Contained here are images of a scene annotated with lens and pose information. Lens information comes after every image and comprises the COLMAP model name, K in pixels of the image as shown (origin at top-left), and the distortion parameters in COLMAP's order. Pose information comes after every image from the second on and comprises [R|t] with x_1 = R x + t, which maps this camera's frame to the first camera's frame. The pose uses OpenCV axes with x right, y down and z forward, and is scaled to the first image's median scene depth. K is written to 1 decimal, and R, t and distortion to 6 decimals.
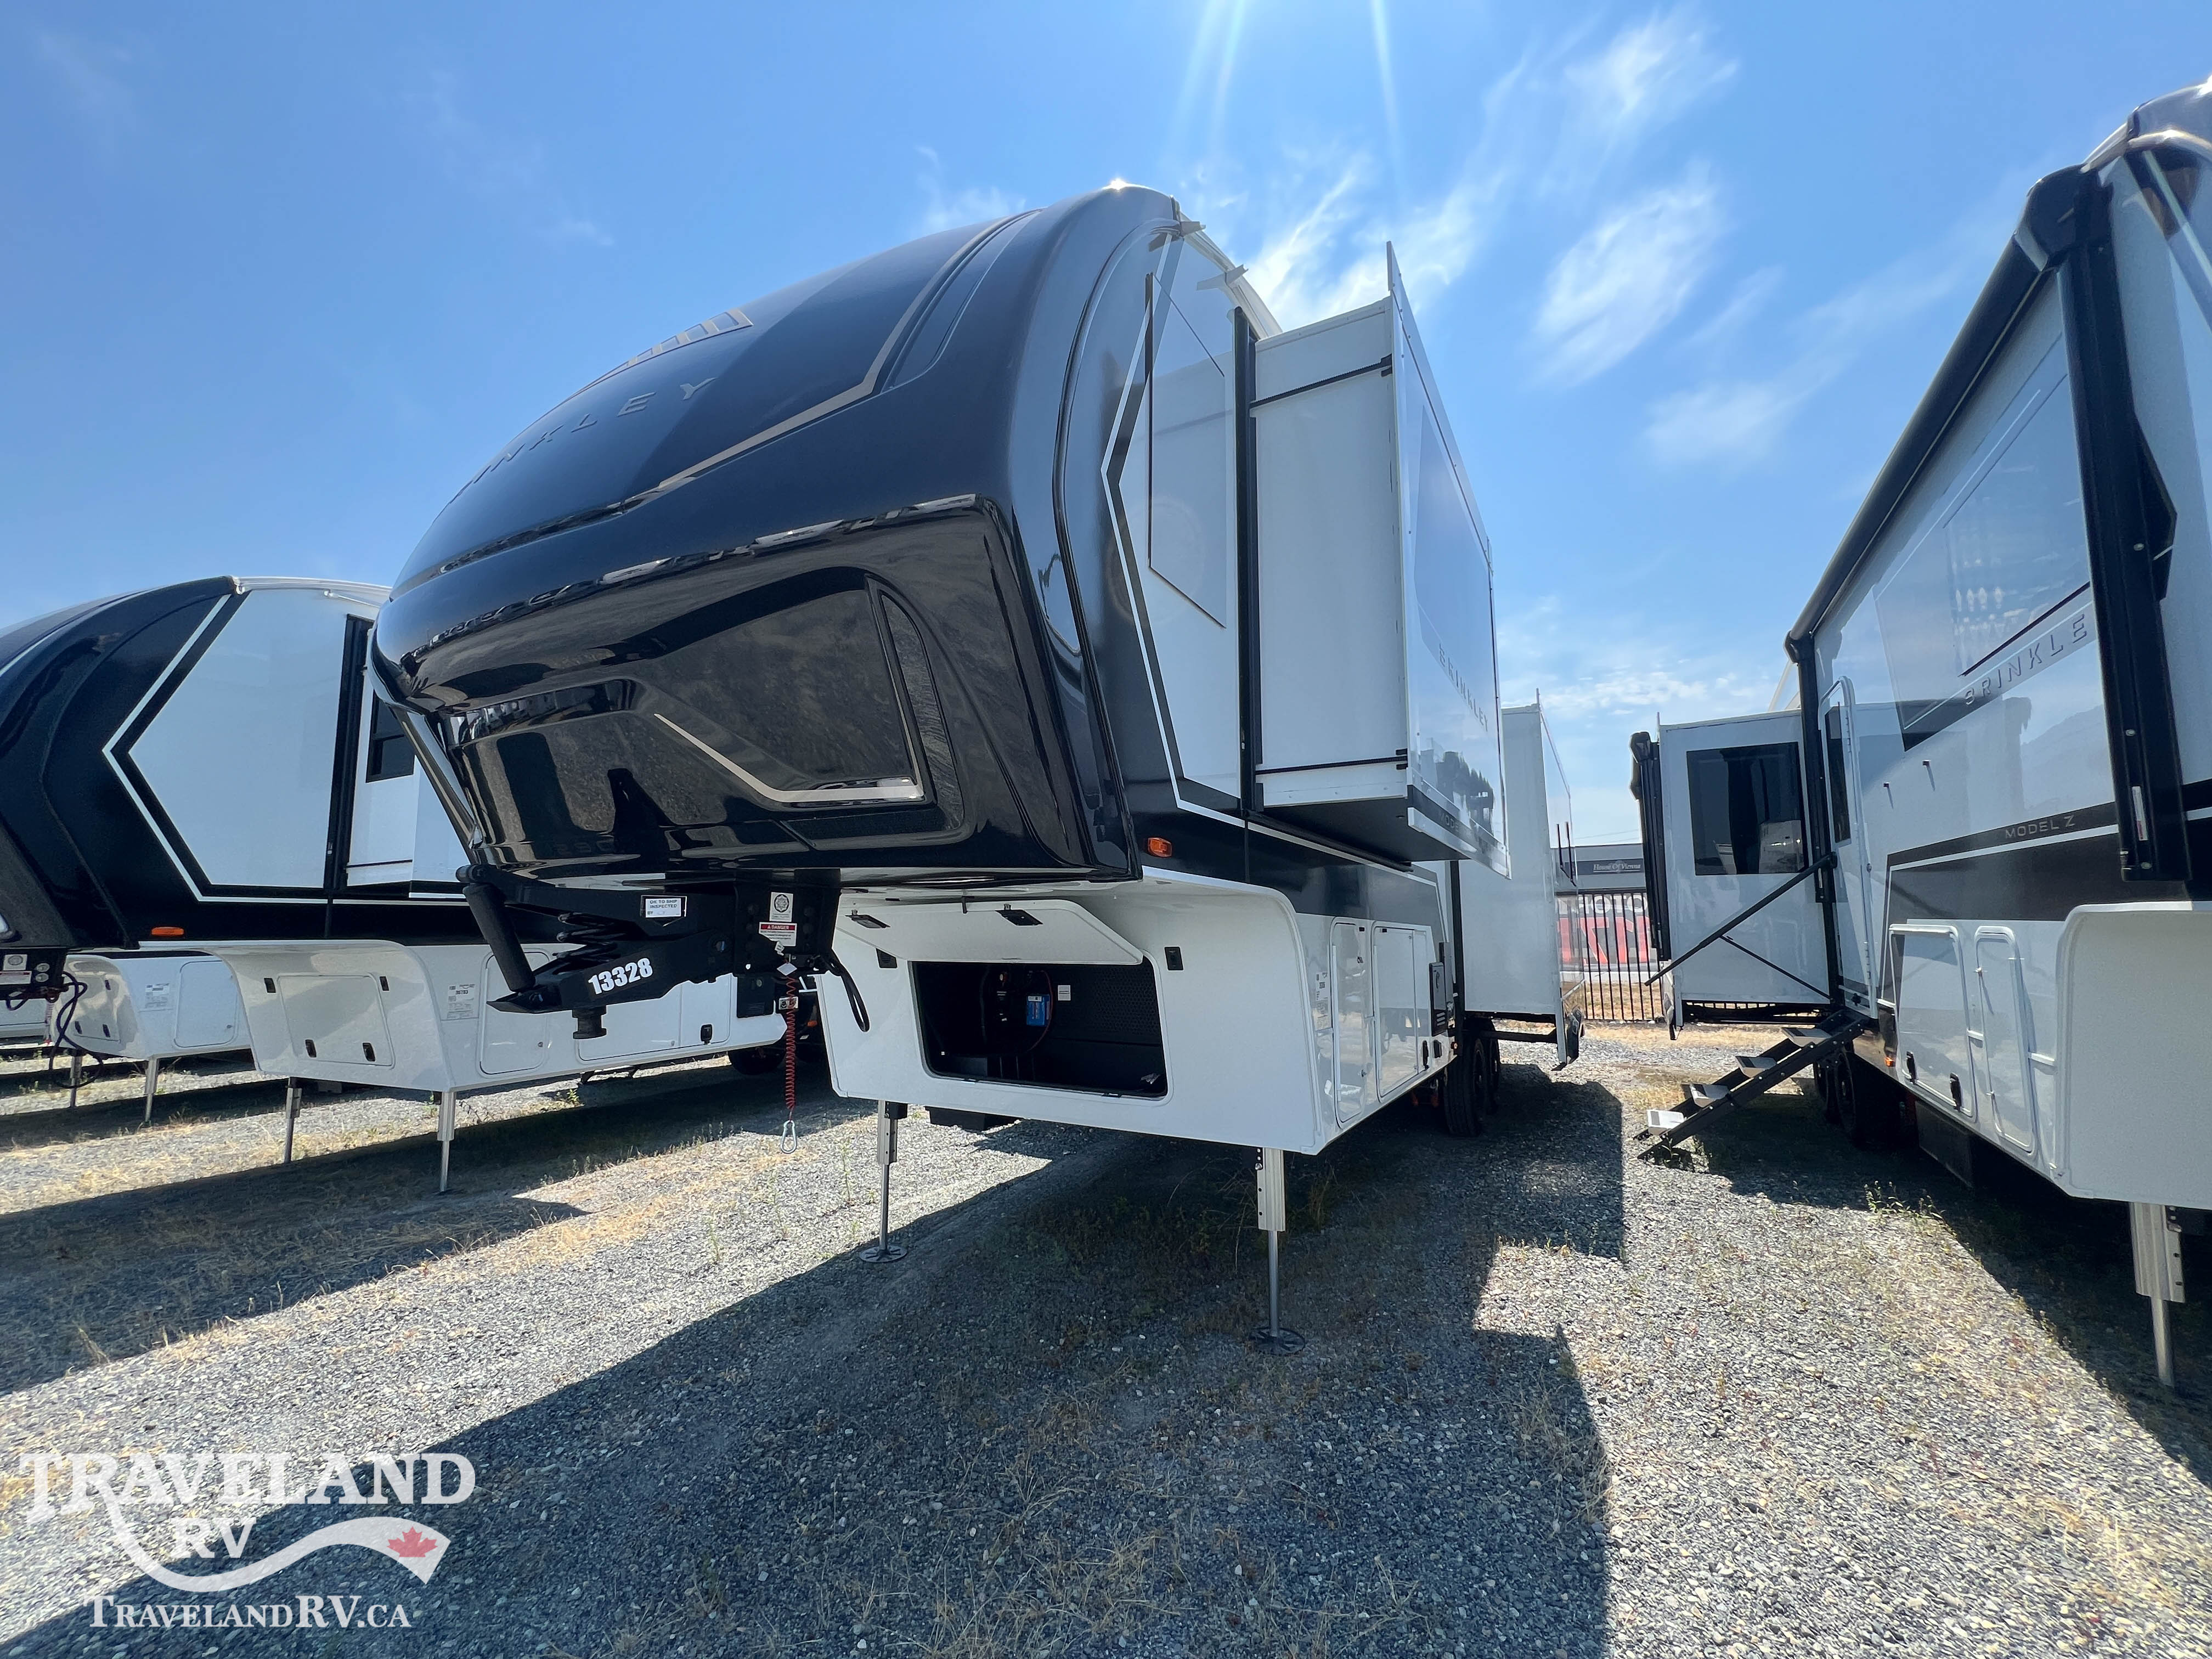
lens RADIAL K [[885.1, 0, 1109.3], [0, 885.1, 828.5], [0, 0, 1]] dist [-0.000617, -0.000115]
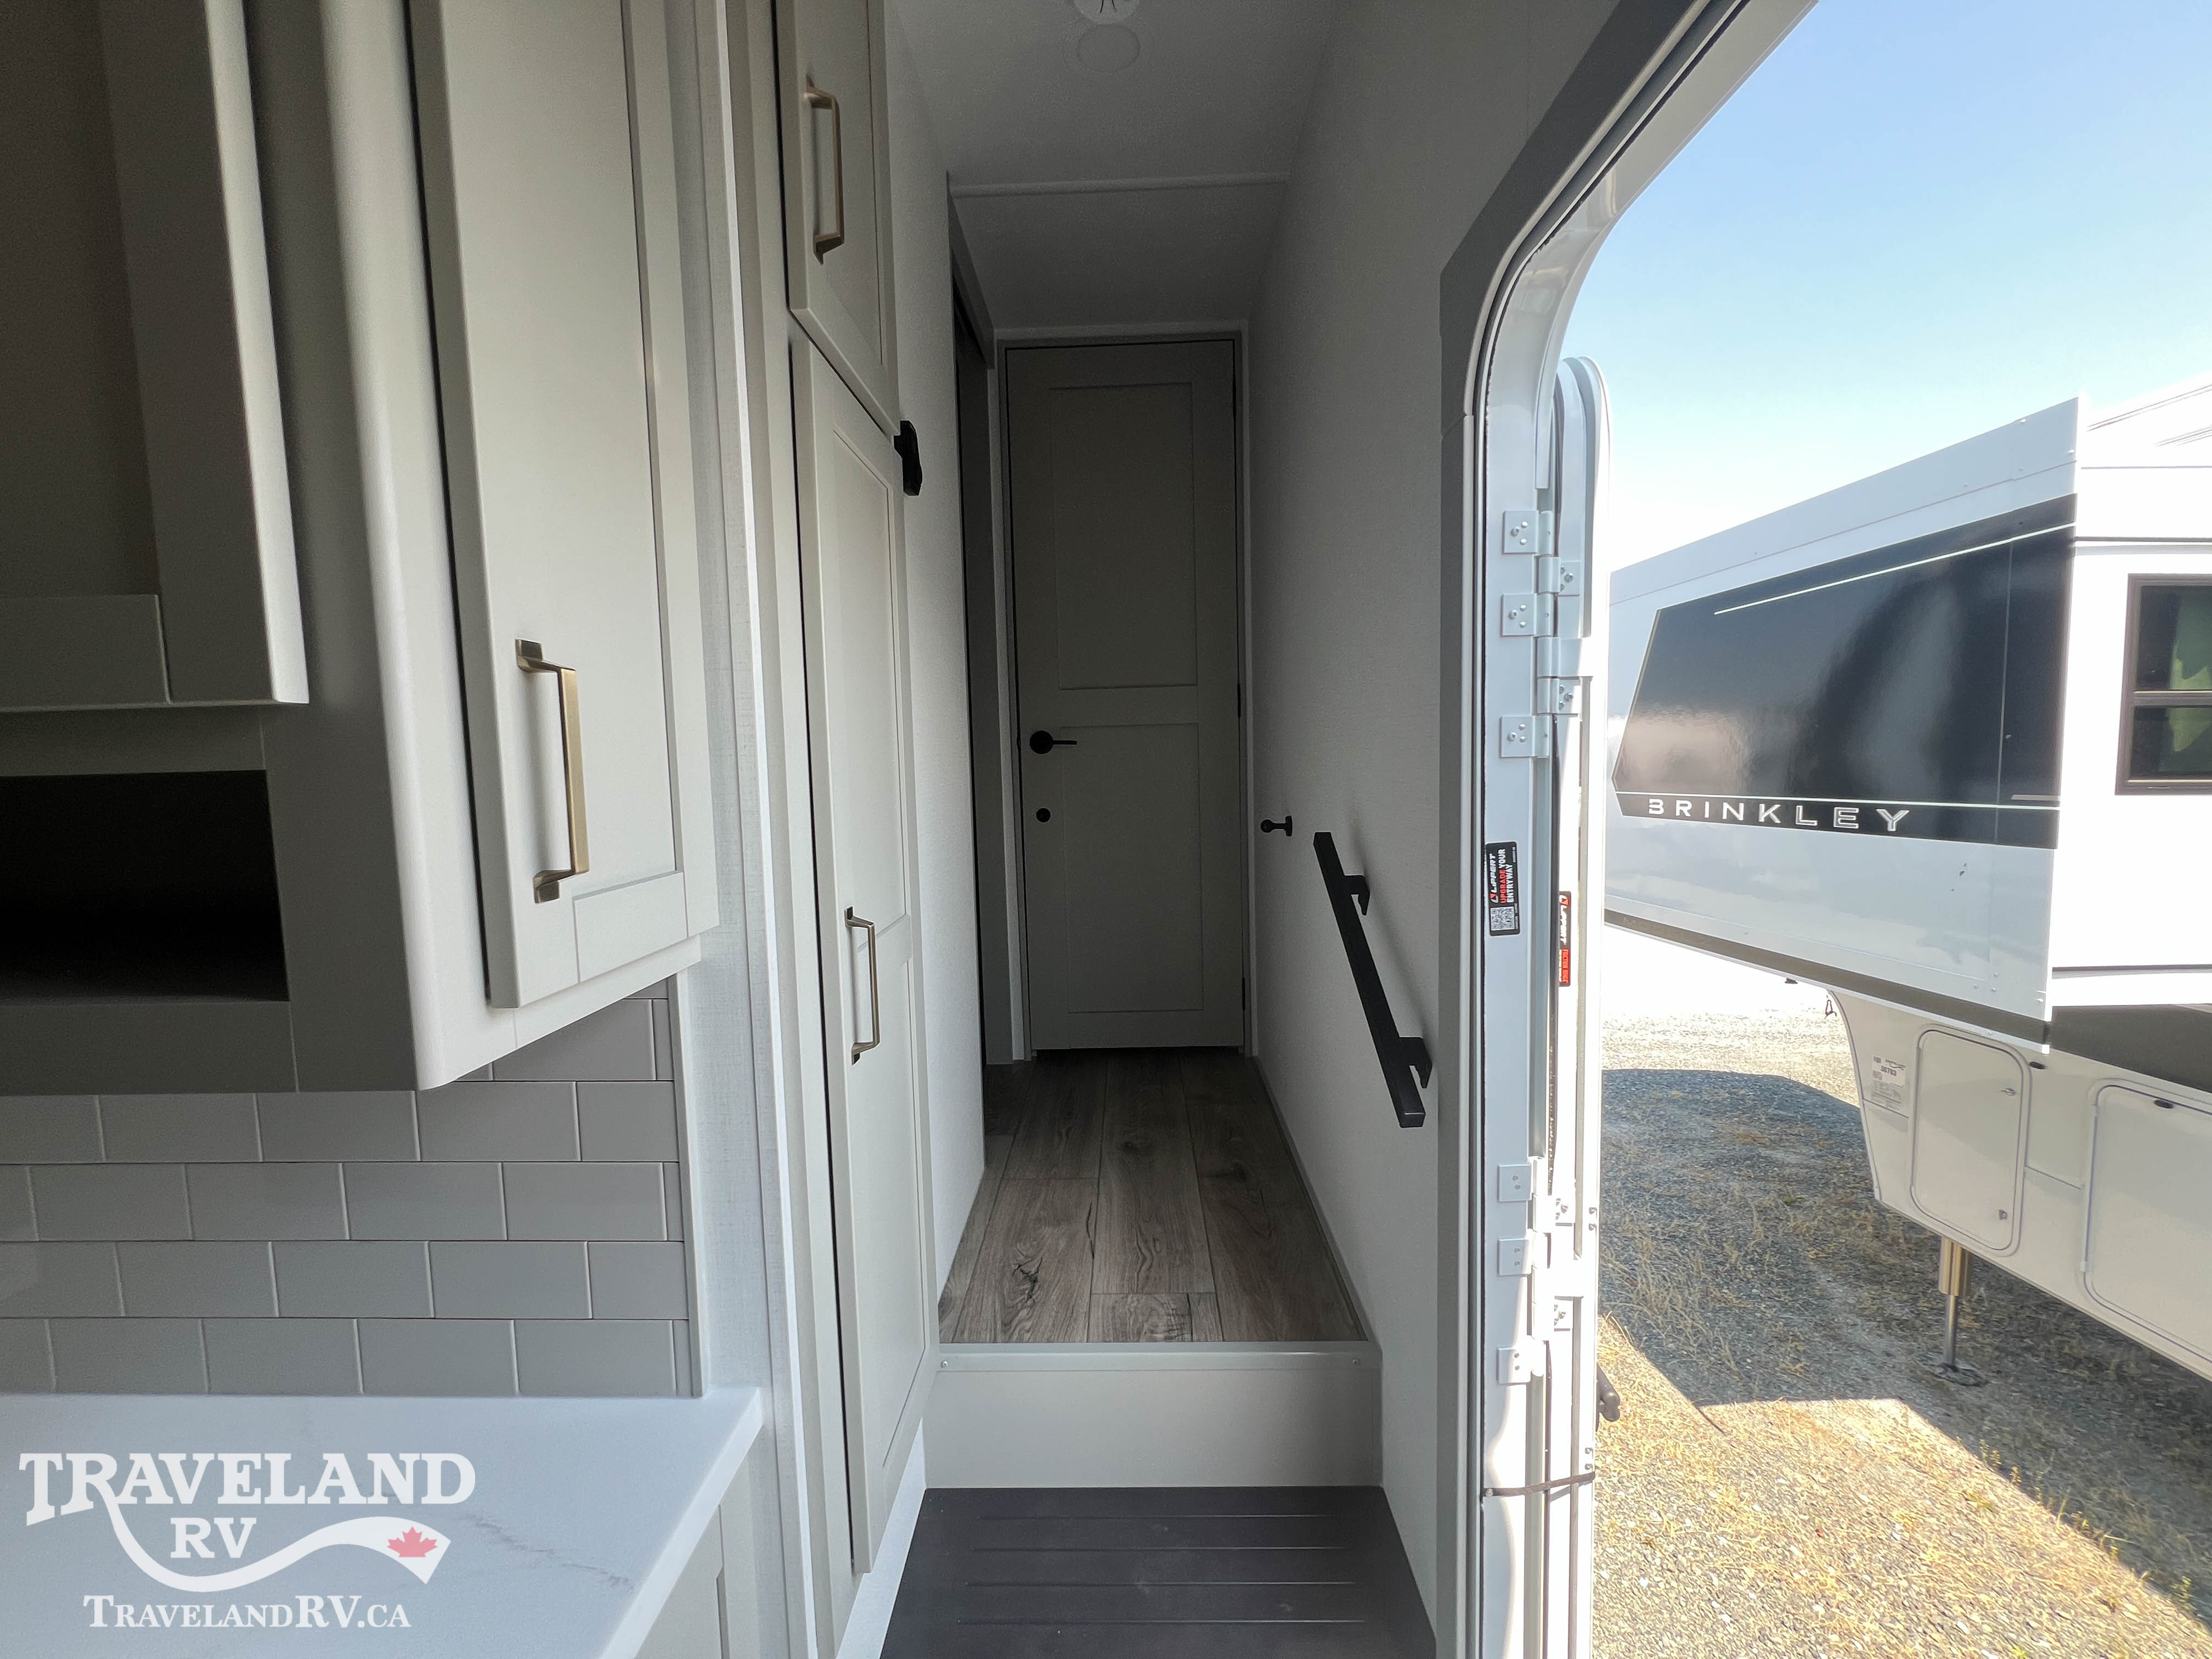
lens RADIAL K [[876.6, 0, 1108.4], [0, 876.6, 832.5], [0, 0, 1]] dist [0.002267, 0.000232]
pose [[-0.879508, 0.053928, -0.472818, 0.162470], [0.077019, 0.996590, -0.029597, -0.037401], [0.469609, -0.062447, -0.880663, 1.919518]]
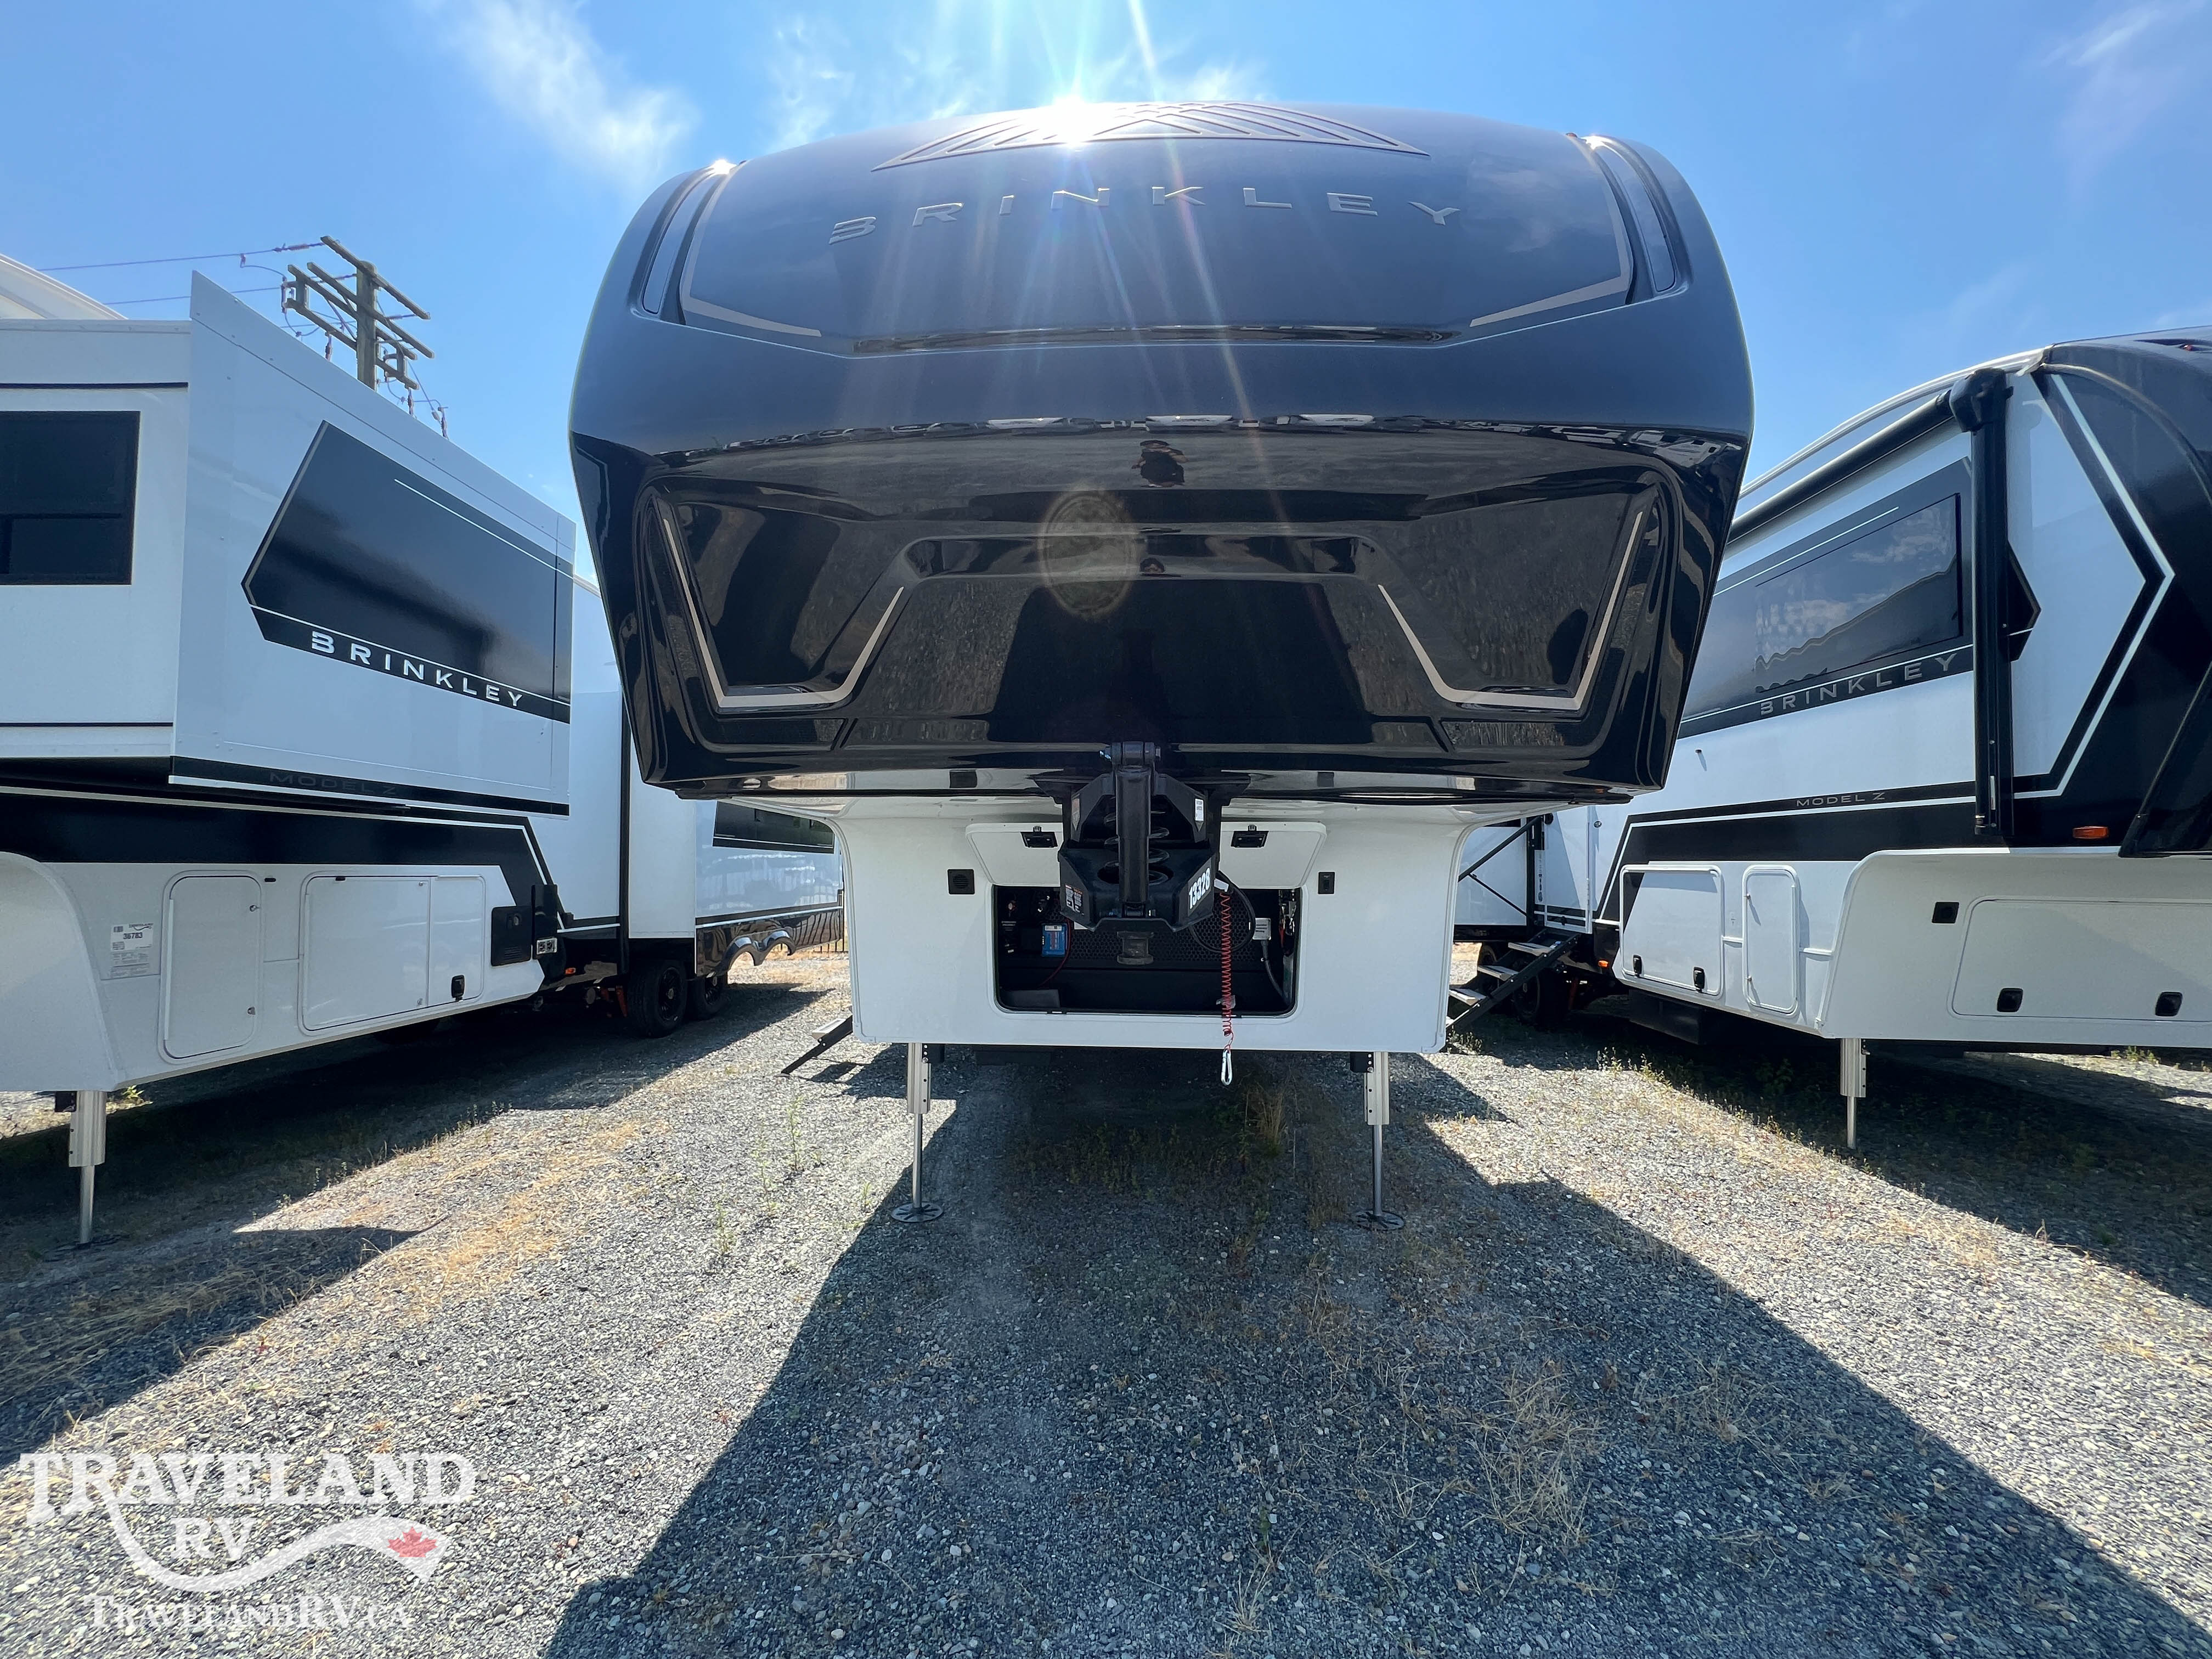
lens RADIAL K [[885.1, 0, 1109.5], [0, 885.1, 828.6], [0, 0, 1]] dist [-0.000617, -0.000115]
pose [[0.889961, 0.035092, 0.454685, -0.571773], [-0.065364, 0.996556, 0.051025, 0.040482], [-0.451328, -0.075131, 0.889190, 0.165148]]
